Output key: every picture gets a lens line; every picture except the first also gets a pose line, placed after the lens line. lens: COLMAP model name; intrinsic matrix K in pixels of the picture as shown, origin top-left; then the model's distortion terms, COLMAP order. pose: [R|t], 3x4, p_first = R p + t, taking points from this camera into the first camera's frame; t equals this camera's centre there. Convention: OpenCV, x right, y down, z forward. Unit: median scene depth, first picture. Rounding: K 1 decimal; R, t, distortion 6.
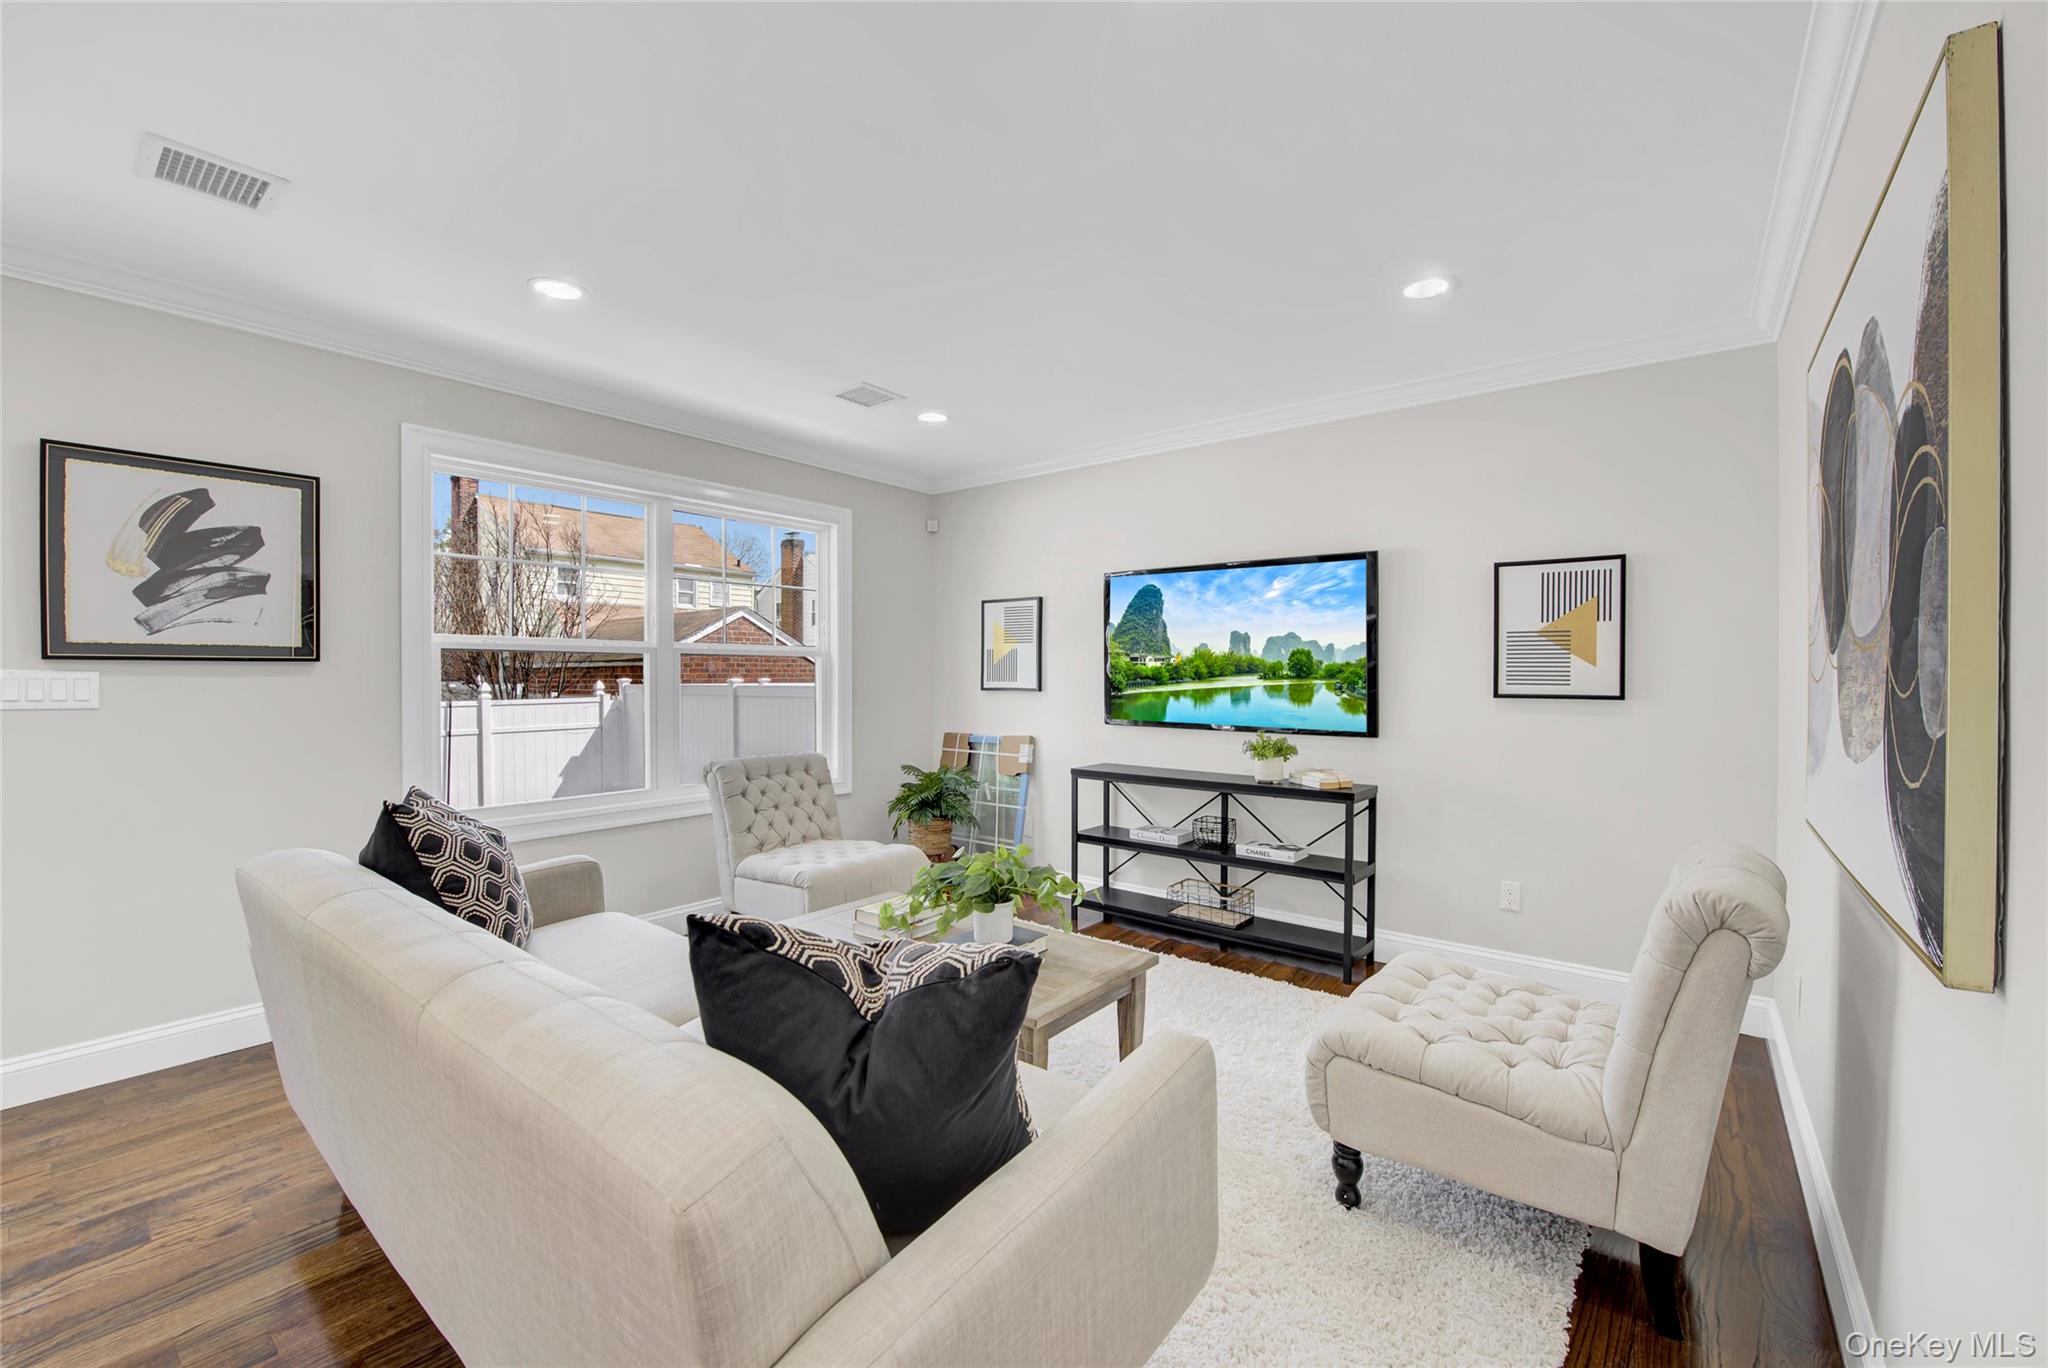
lens RADIAL K [[817.0, 0, 1046.1], [0, 817.0, 679.8], [0, 0, 1]] dist [-0.021016, -0.000929]
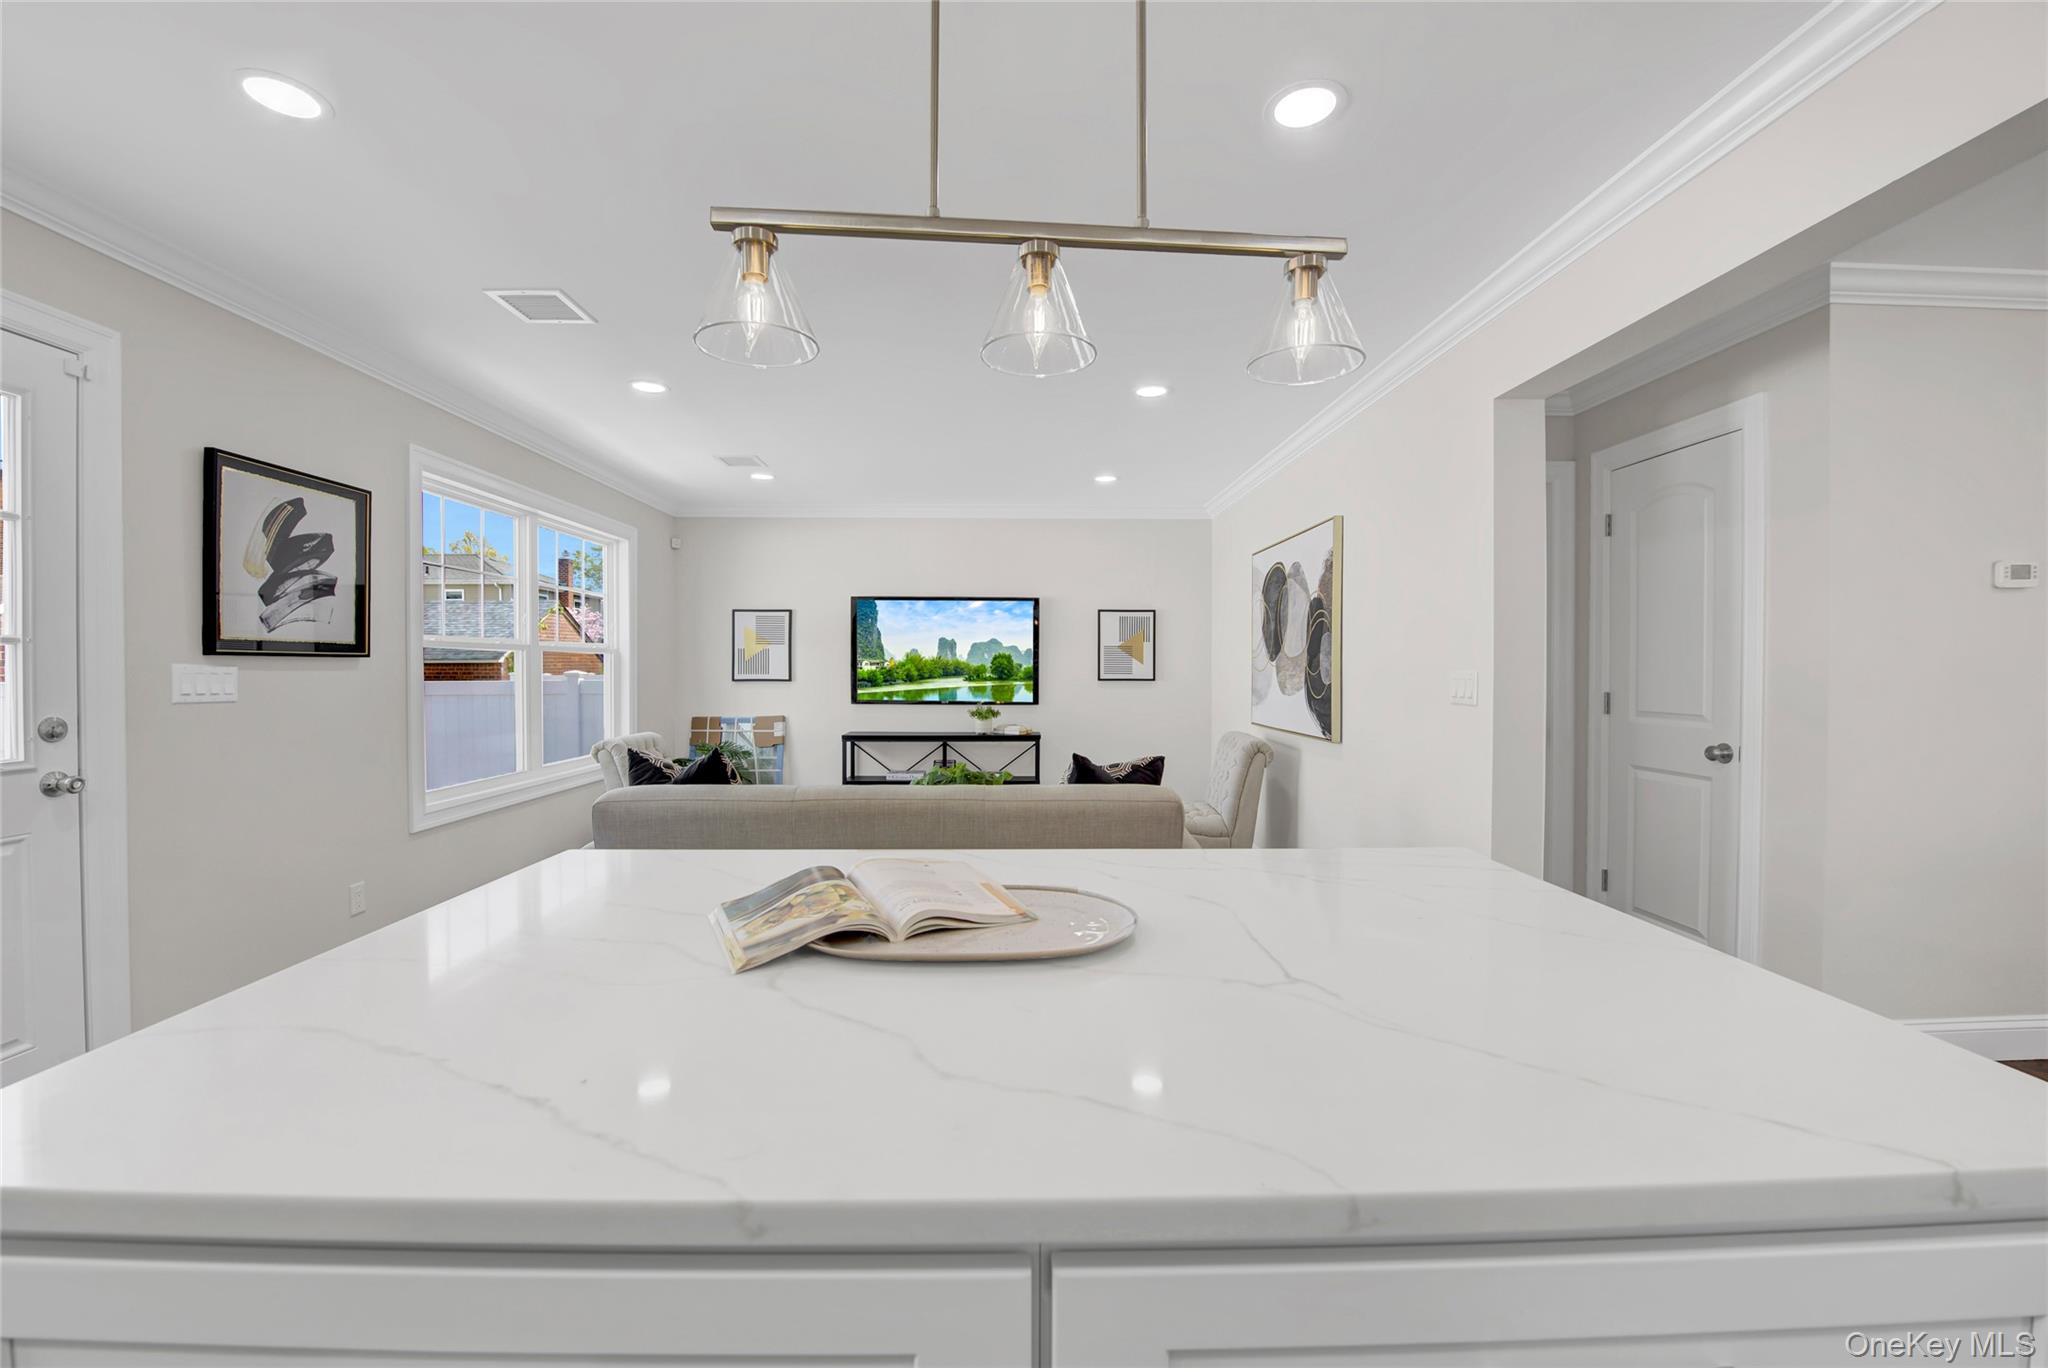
lens RADIAL K [[817.0, 0, 1004.6], [0, 817.0, 685.6], [0, 0, 1]] dist [-0.021016, -0.000929]
pose [[0.789923, -0.013312, 0.613061, -0.901080], [0.004294, 0.999860, 0.016178, 0.002165], [-0.613191, -0.010147, 0.789870, -0.422587]]
